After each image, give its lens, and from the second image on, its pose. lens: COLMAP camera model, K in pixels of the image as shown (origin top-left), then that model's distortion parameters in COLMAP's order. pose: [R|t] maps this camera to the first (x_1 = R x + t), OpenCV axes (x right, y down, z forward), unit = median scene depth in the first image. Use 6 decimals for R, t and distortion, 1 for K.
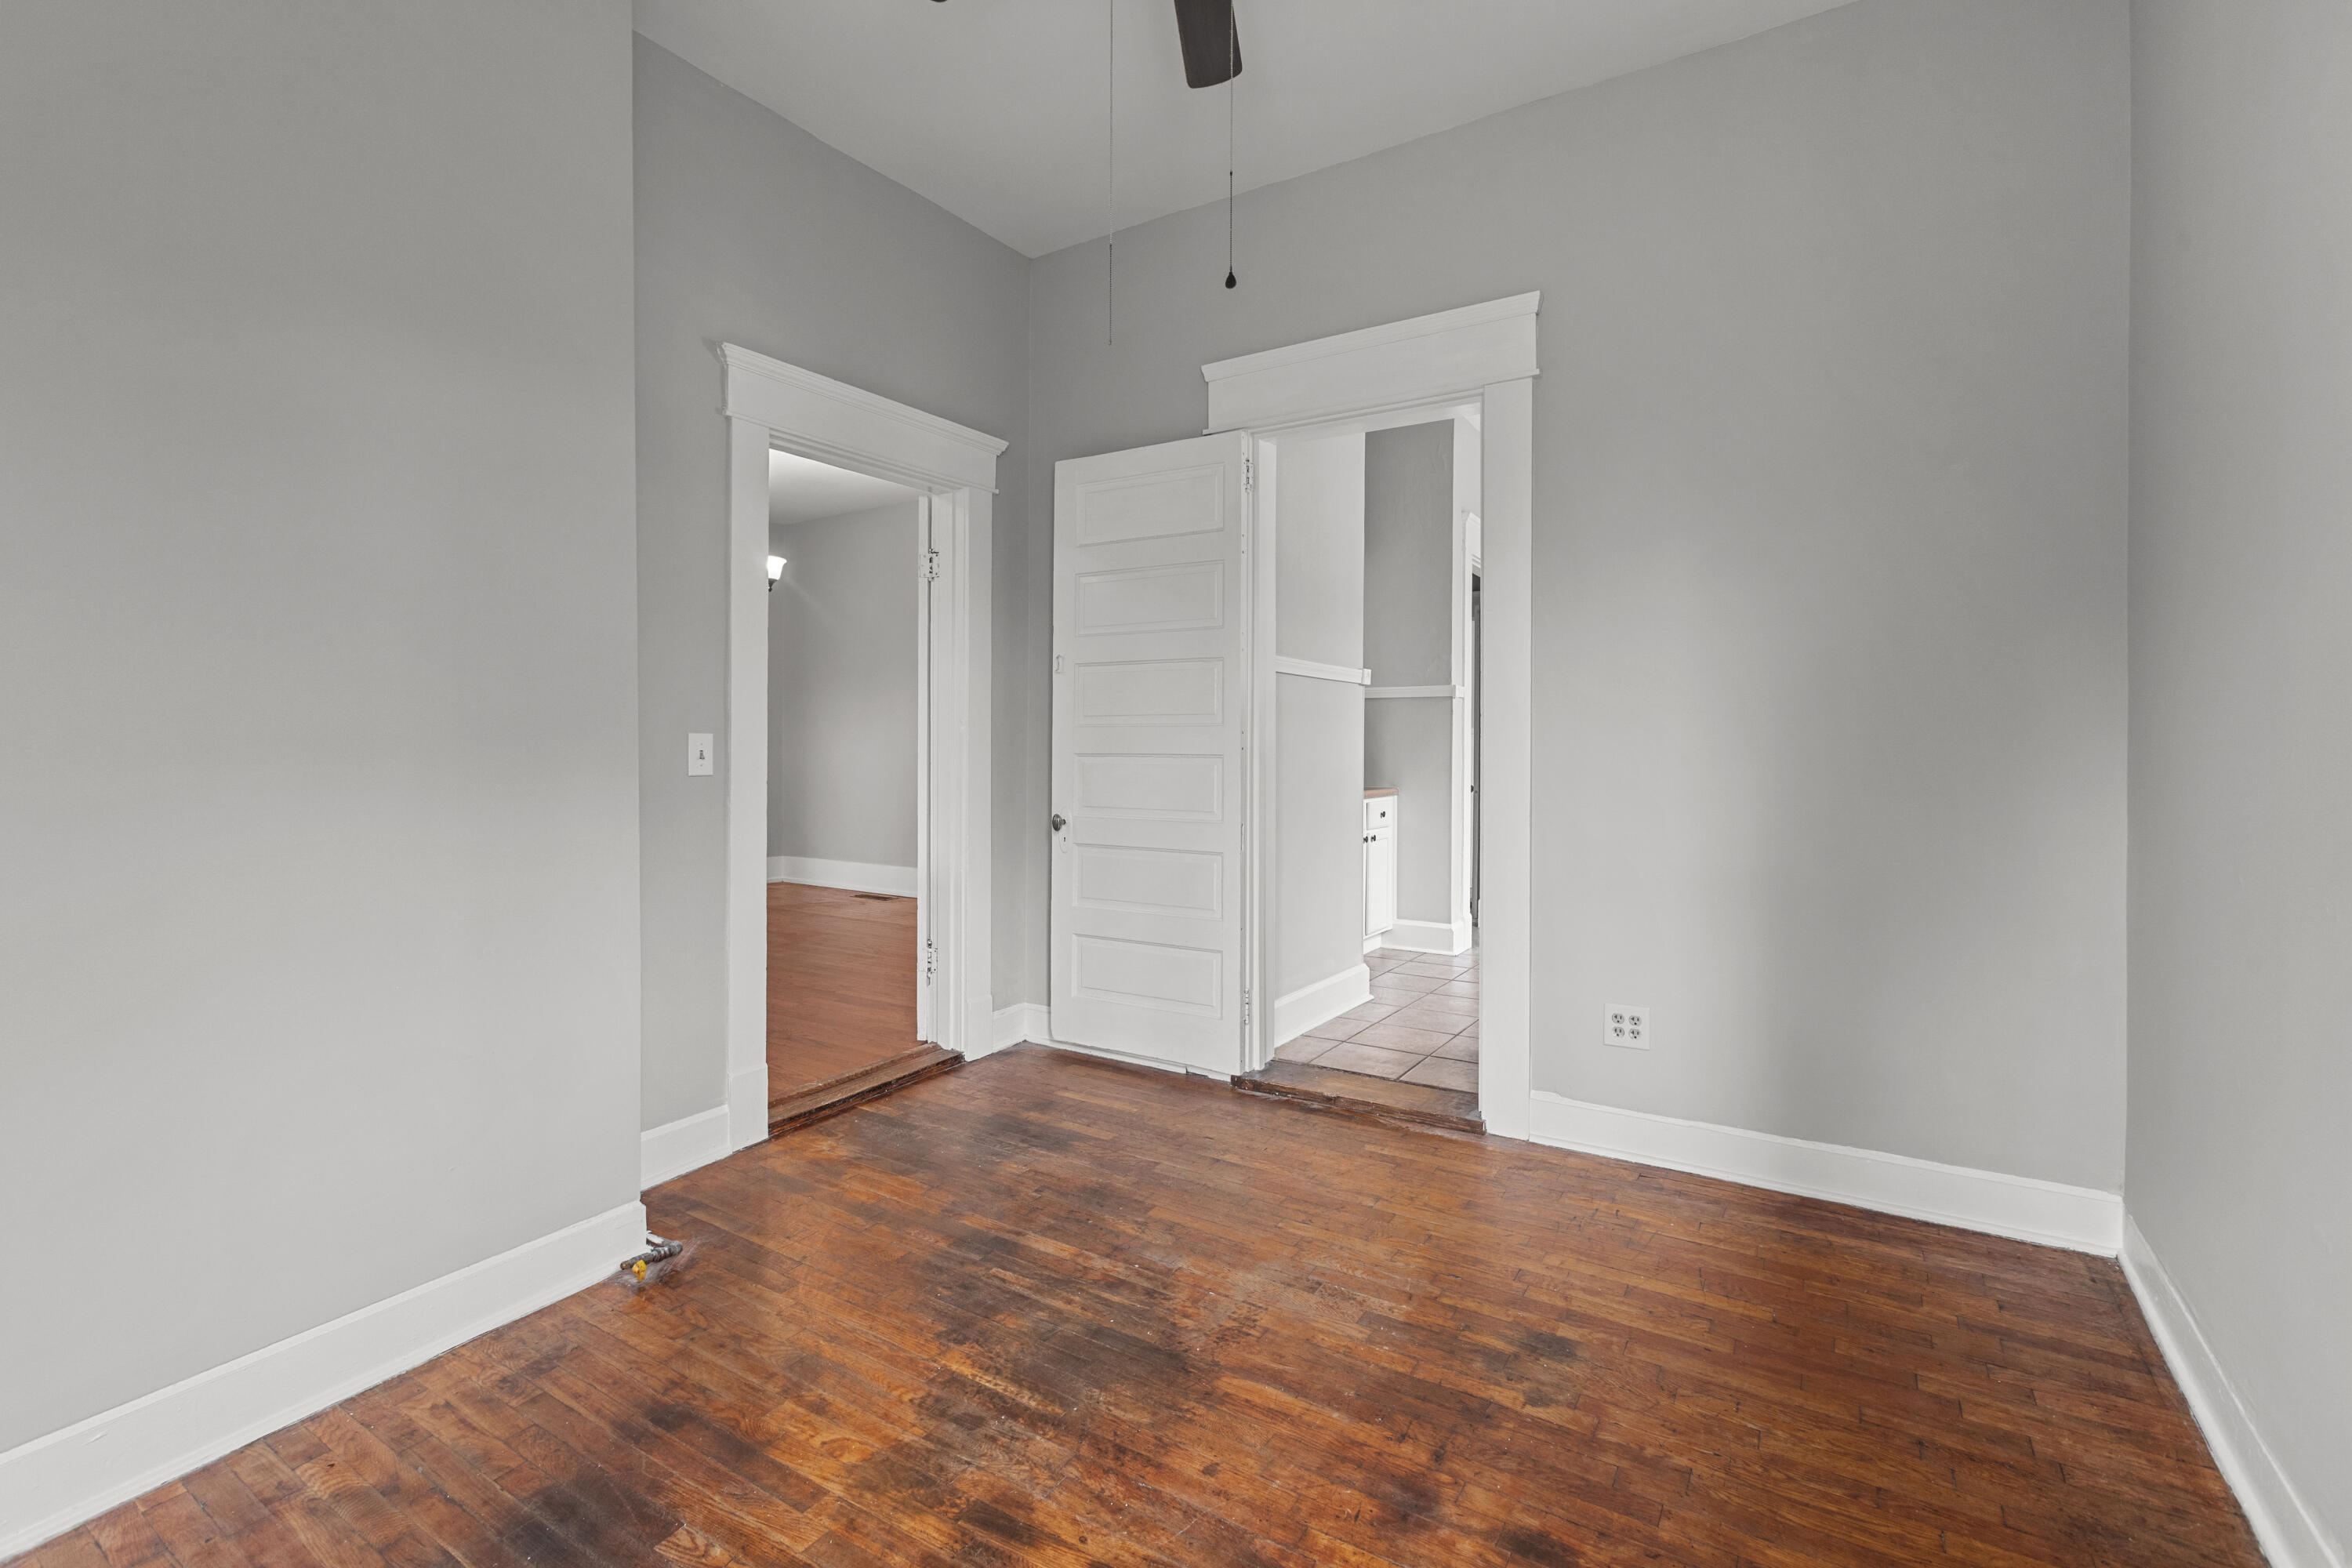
lens RADIAL K [[1061.9, 0, 1177.7], [0, 1061.9, 753.2], [0, 0, 1]] dist [0.001882, 0.000096]
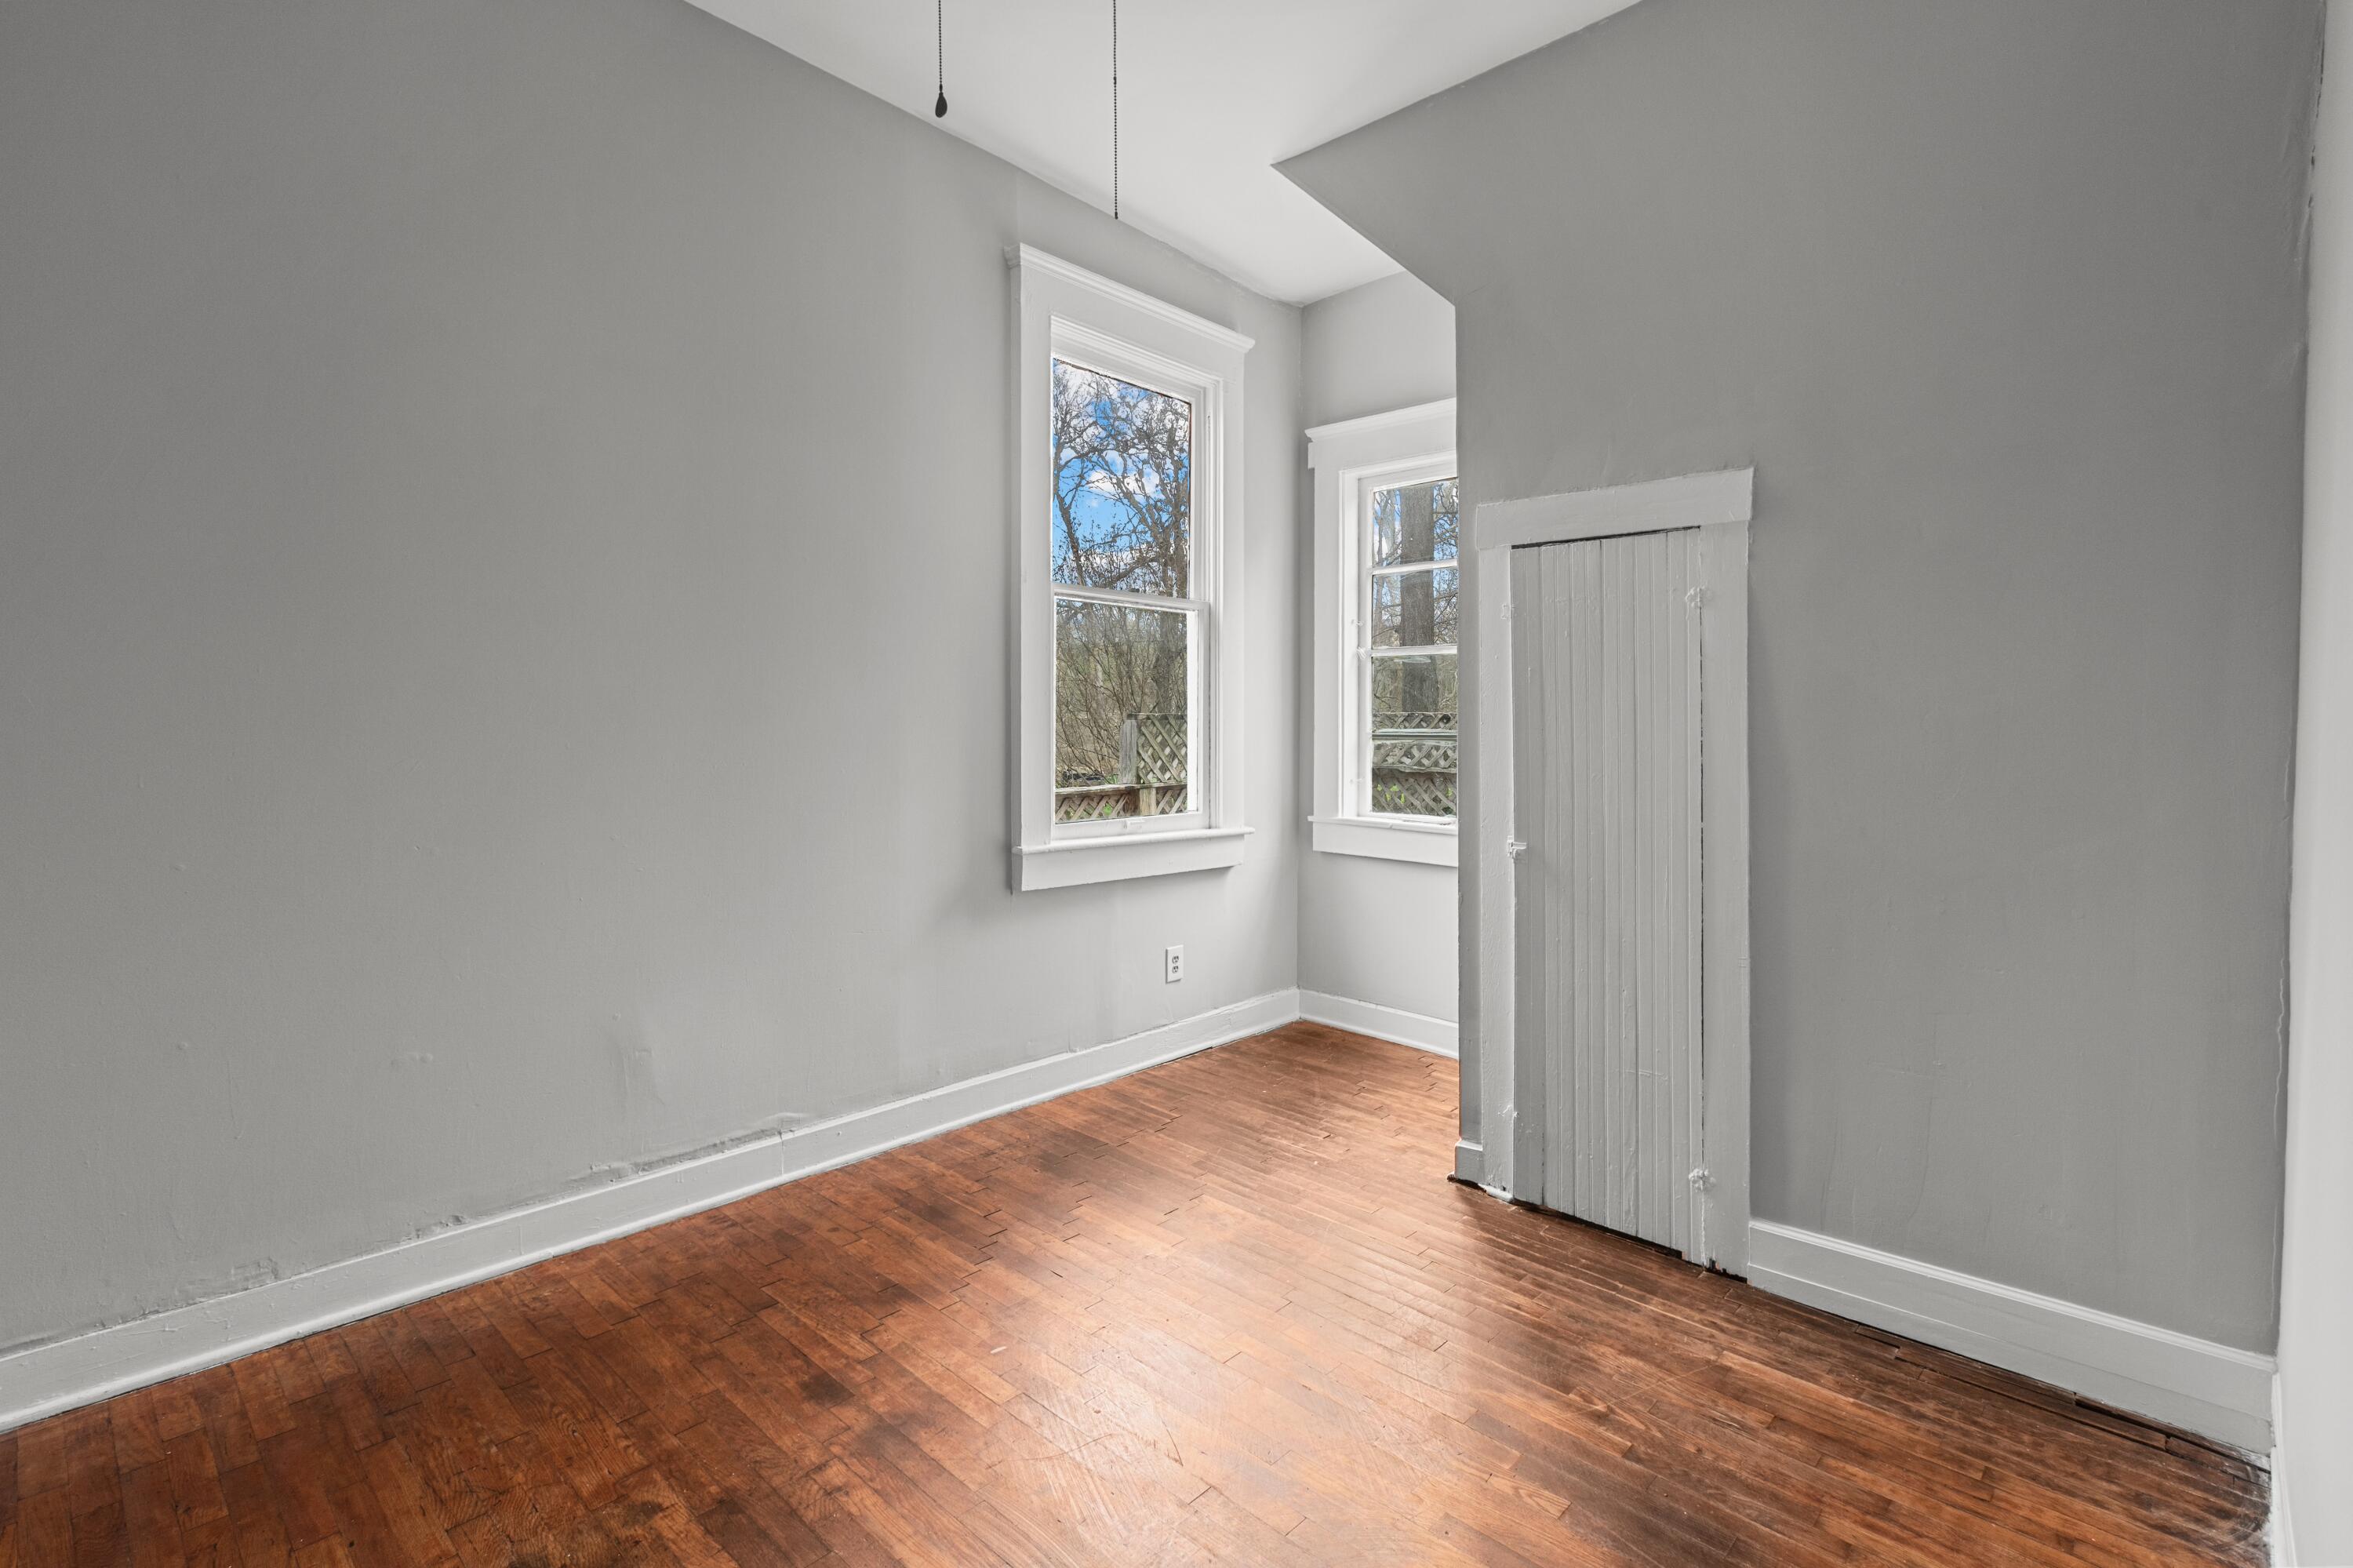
lens RADIAL K [[1085.8, 0, 1171.0], [0, 1085.8, 723.5], [0, 0, 1]] dist [0.001320, 0.000622]
pose [[-0.981150, -0.005486, 0.193170, -0.266870], [-0.002164, 0.999846, 0.017404, -0.058080], [-0.193236, 0.016658, -0.981011, 1.874062]]
